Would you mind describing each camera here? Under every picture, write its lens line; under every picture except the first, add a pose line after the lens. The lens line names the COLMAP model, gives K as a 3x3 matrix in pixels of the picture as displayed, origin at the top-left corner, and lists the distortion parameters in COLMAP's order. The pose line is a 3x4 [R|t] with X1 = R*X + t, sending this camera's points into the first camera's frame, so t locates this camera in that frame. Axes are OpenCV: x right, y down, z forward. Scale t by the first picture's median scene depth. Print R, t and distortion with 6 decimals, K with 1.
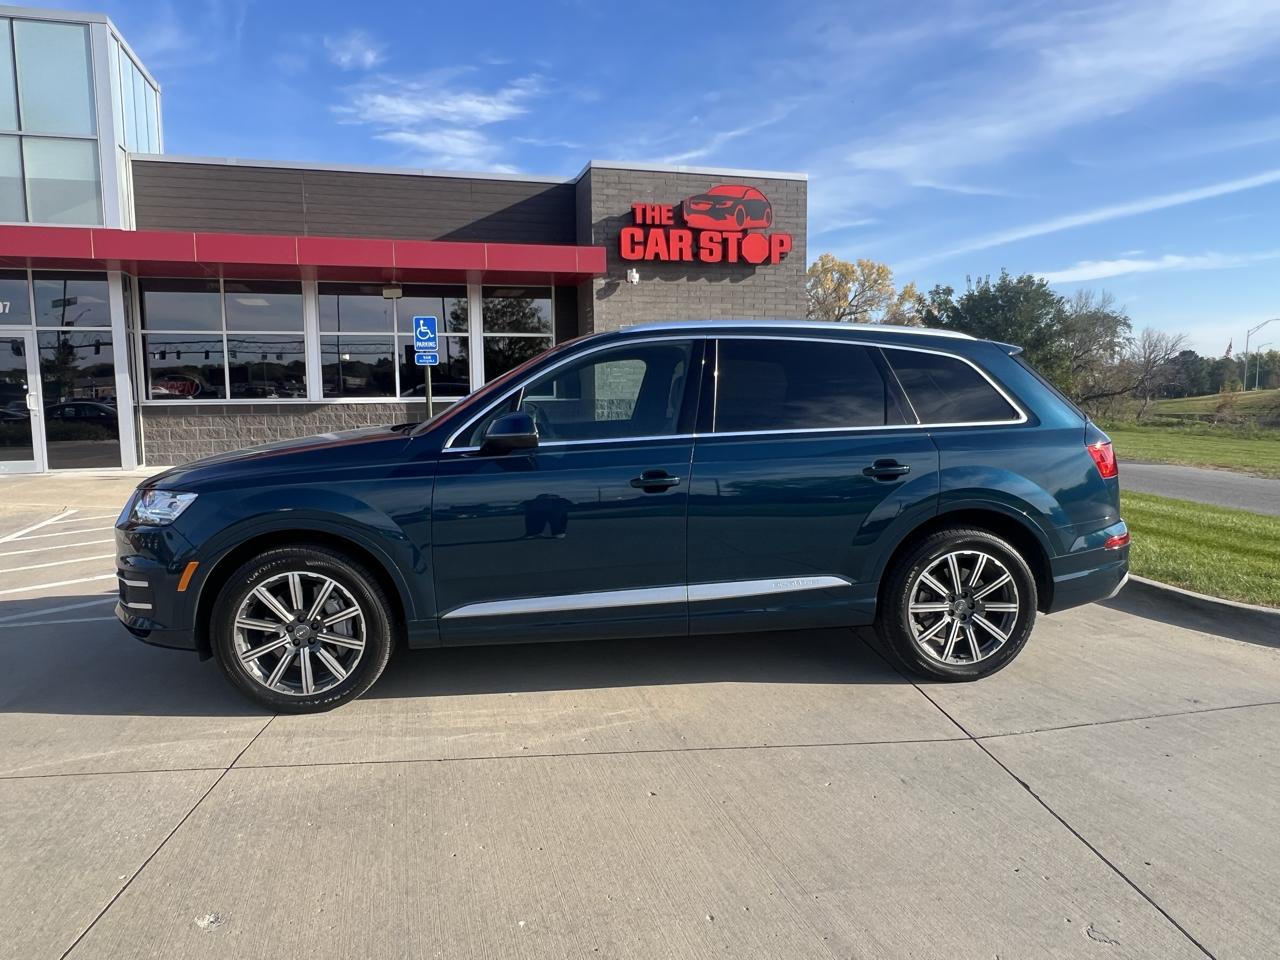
lens RADIAL K [[870.2, 0, 629.2], [0, 870.2, 483.2], [0, 0, 1]] dist [-0.001051, 0.000748]
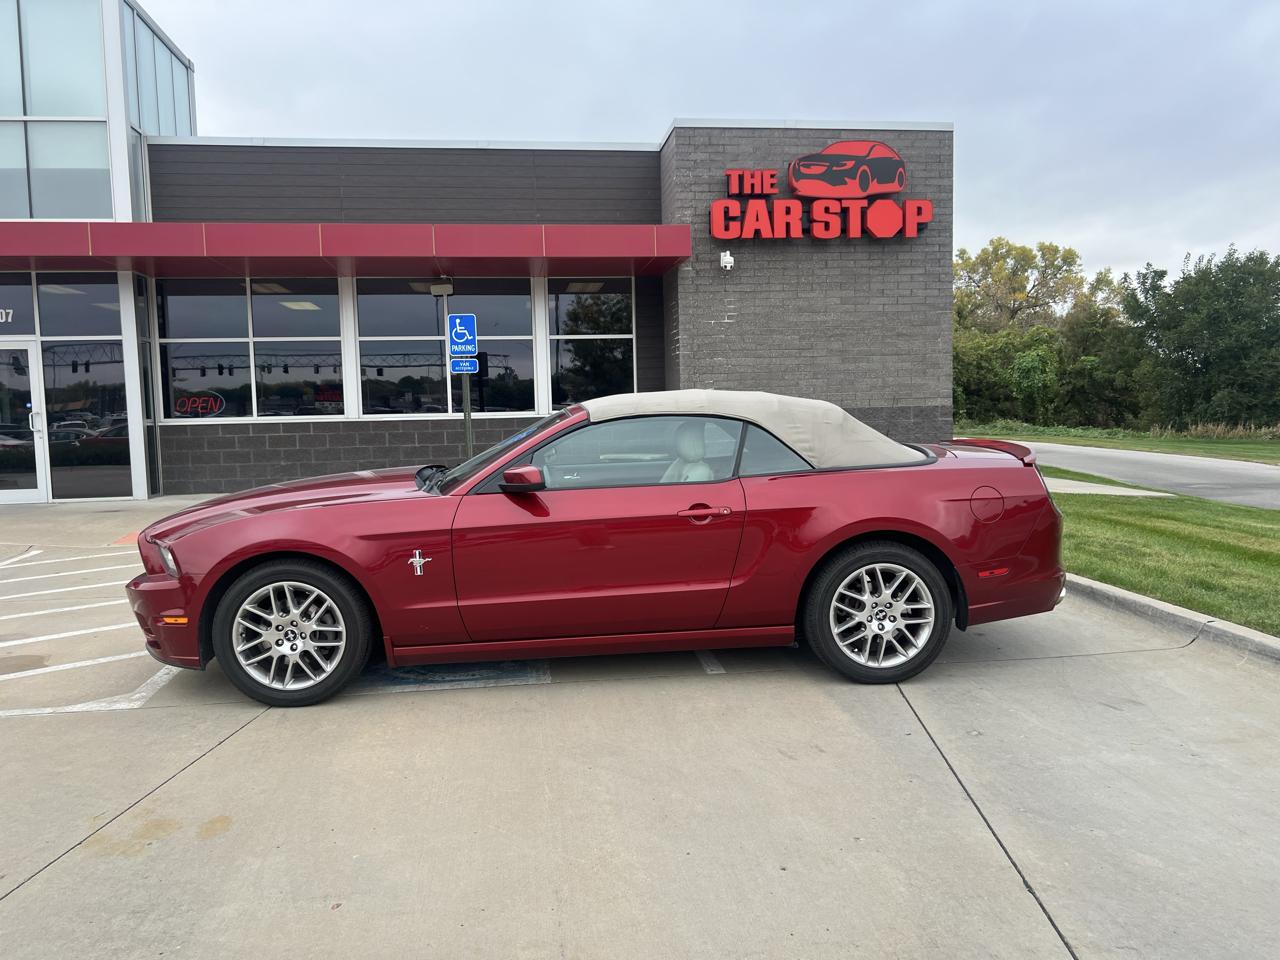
lens RADIAL K [[969.6, 0, 636.4], [0, 969.6, 482.1], [0, 0, 1]] dist [0.050175, -0.062950]
pose [[0.990032, -0.002050, -0.140829, 0.047321], [-0.001315, 0.999716, -0.023798, -0.009662], [0.140838, 0.023745, 0.989748, 0.098533]]
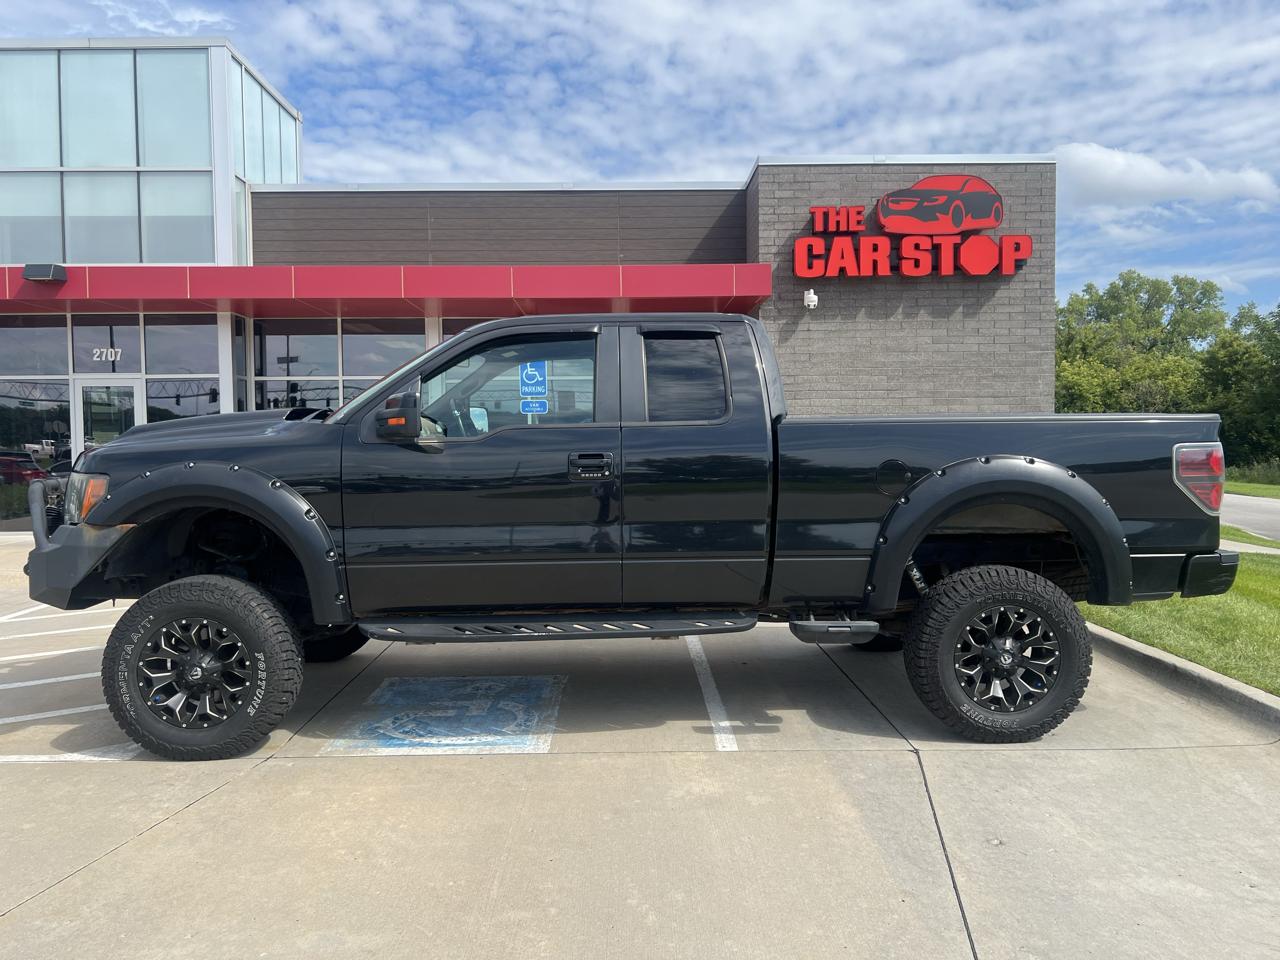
lens RADIAL K [[969.6, 0, 636.4], [0, 969.6, 482.1], [0, 0, 1]] dist [0.050175, -0.062950]
pose [[0.967311, 0.009980, -0.253398, 0.076035], [-0.025464, 0.997998, -0.057898, -0.017862], [0.252313, 0.062458, 0.965628, 0.123475]]
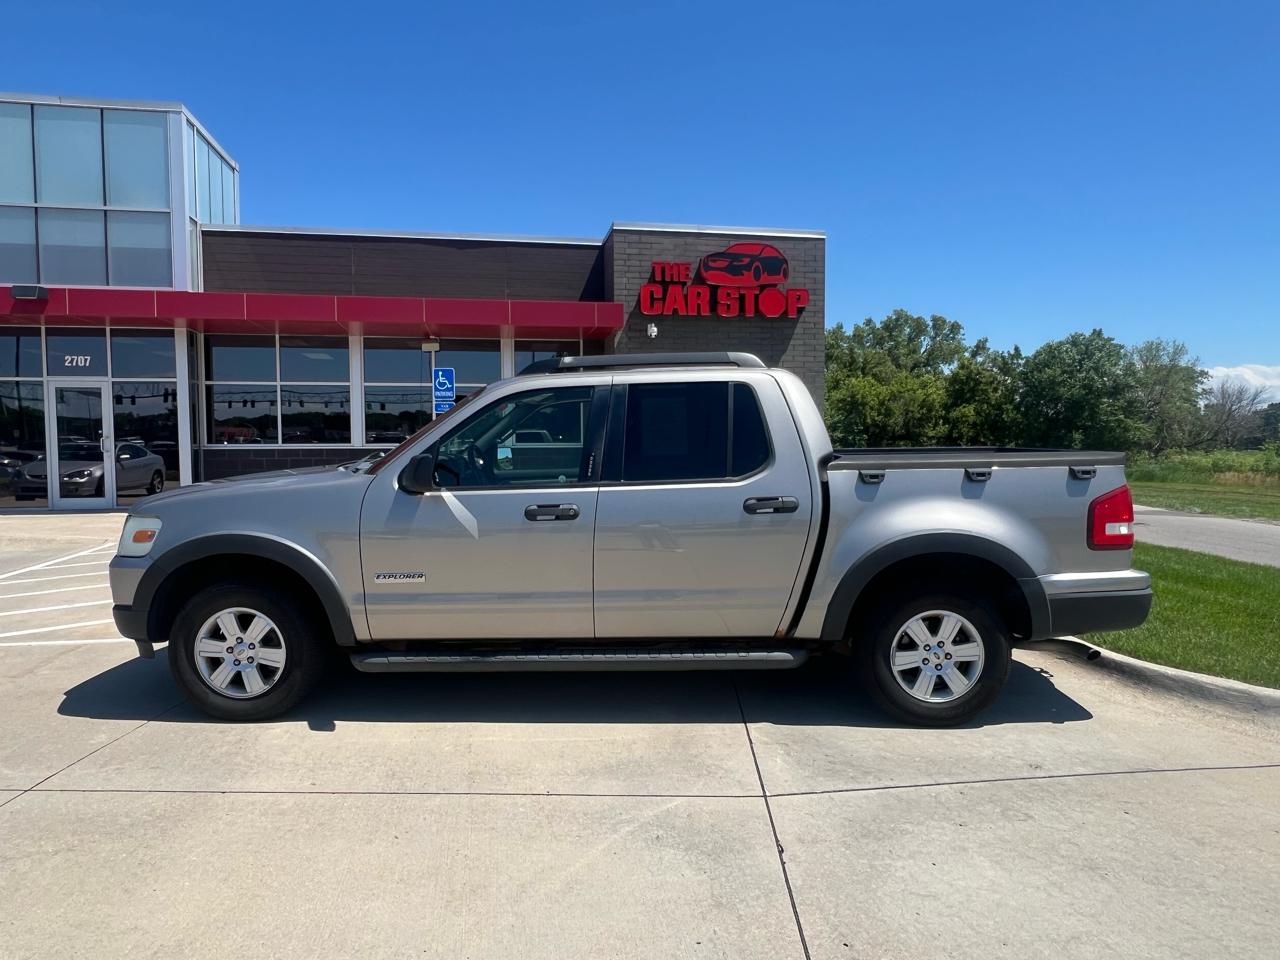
lens RADIAL K [[827.0, 0, 633.3], [0, 827.0, 483.4], [0, 0, 1]] dist [0.001094, -0.002565]
pose [[0.995078, 0.011158, -0.098462, 0.081587], [-0.016412, 0.998475, -0.052712, 0.000033], [0.097723, 0.054069, 0.993744, 0.015259]]
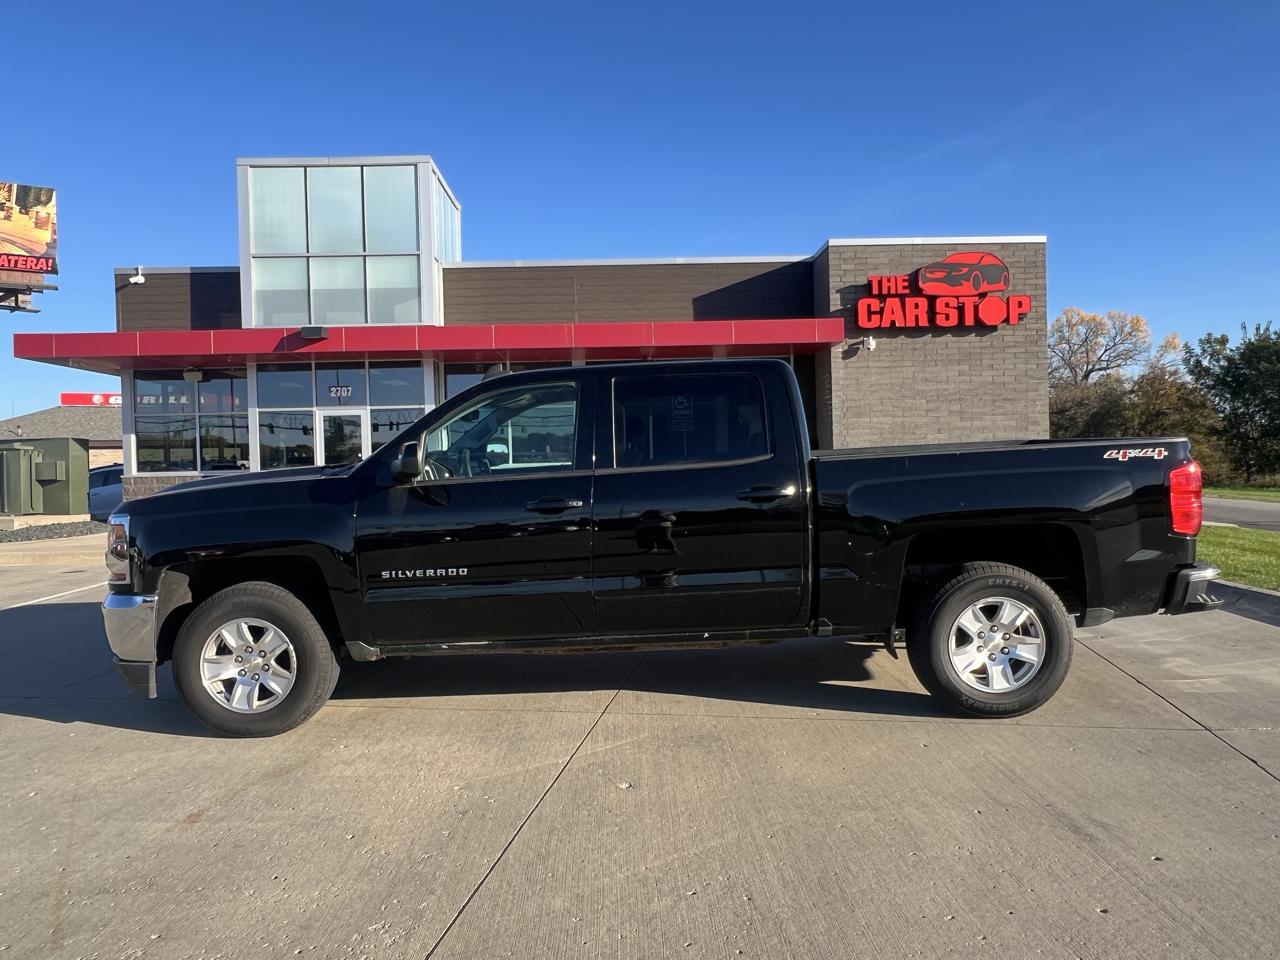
lens RADIAL K [[869.3, 0, 640.0], [0, 869.3, 480.0], [0, 0, 1]] dist [0.000398, -0.001391]
pose [[0.969874, -0.008105, -0.243471, -0.010624], [-0.011303, 0.996873, -0.078209, 0.013883], [0.243344, 0.078605, 0.966750, -0.078326]]
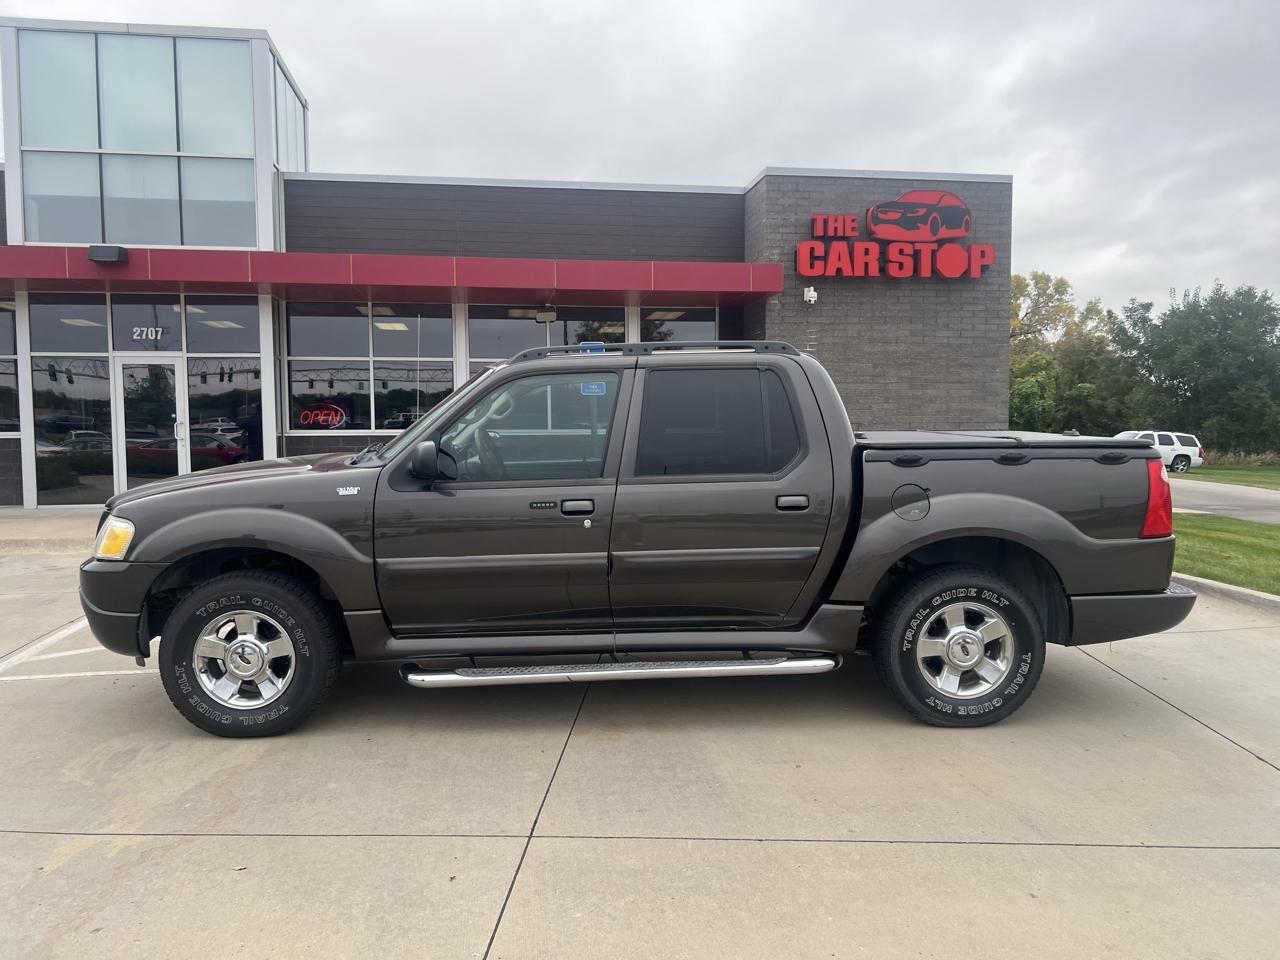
lens RADIAL K [[969.6, 0, 636.4], [0, 969.6, 482.1], [0, 0, 1]] dist [0.050175, -0.062950]
pose [[0.992583, 0.011545, -0.121015, -0.050521], [-0.016655, 0.999008, -0.041302, -0.001464], [0.120419, 0.043012, 0.991791, -0.003650]]
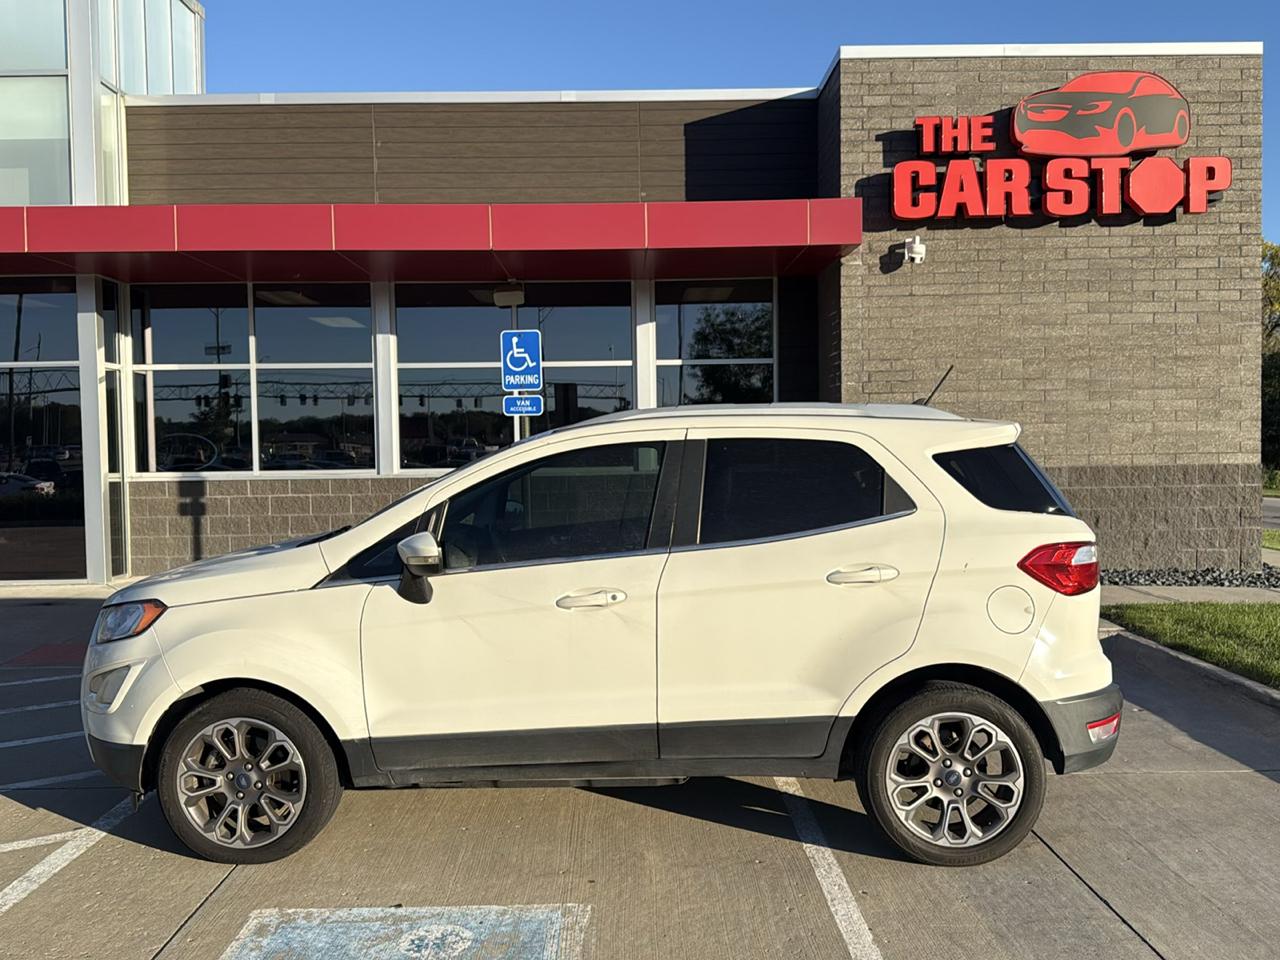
lens RADIAL K [[1144.1, 0, 643.7], [0, 1144.1, 493.4], [0, 0, 1]] dist [0.115867, -0.213649]
pose [[0.966689, 0.005312, -0.255897, 0.025950], [-0.020801, 0.998108, -0.057859, -0.037347], [0.255106, 0.061255, 0.964971, 0.258915]]
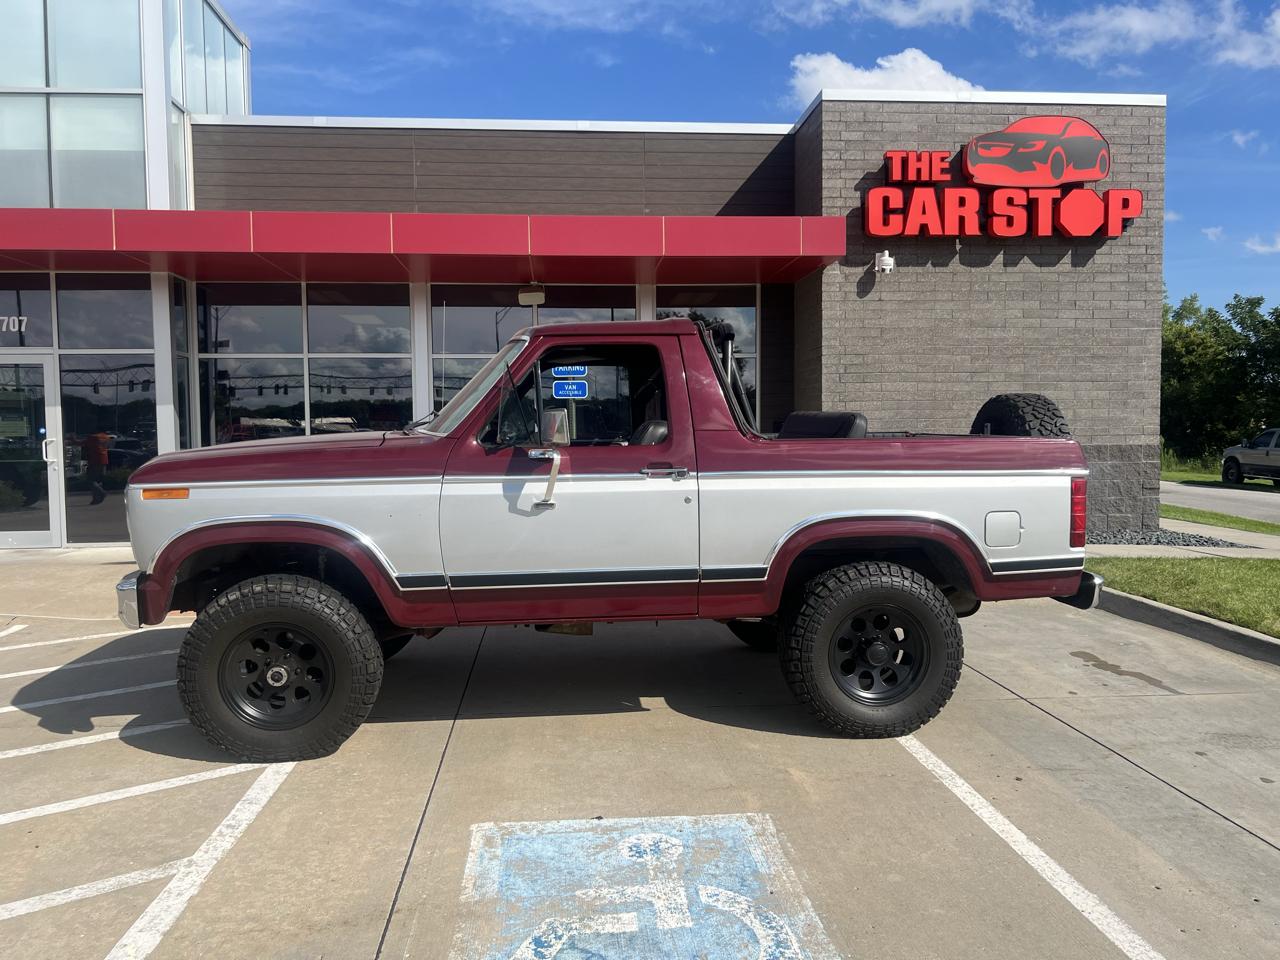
lens RADIAL K [[969.6, 0, 636.4], [0, 969.6, 482.1], [0, 0, 1]] dist [0.050175, -0.062950]
pose [[0.982304, 0.009568, -0.187051, -0.040542], [-0.019220, 0.998572, -0.049854, -0.032214], [0.186307, 0.052567, 0.981084, 0.254248]]
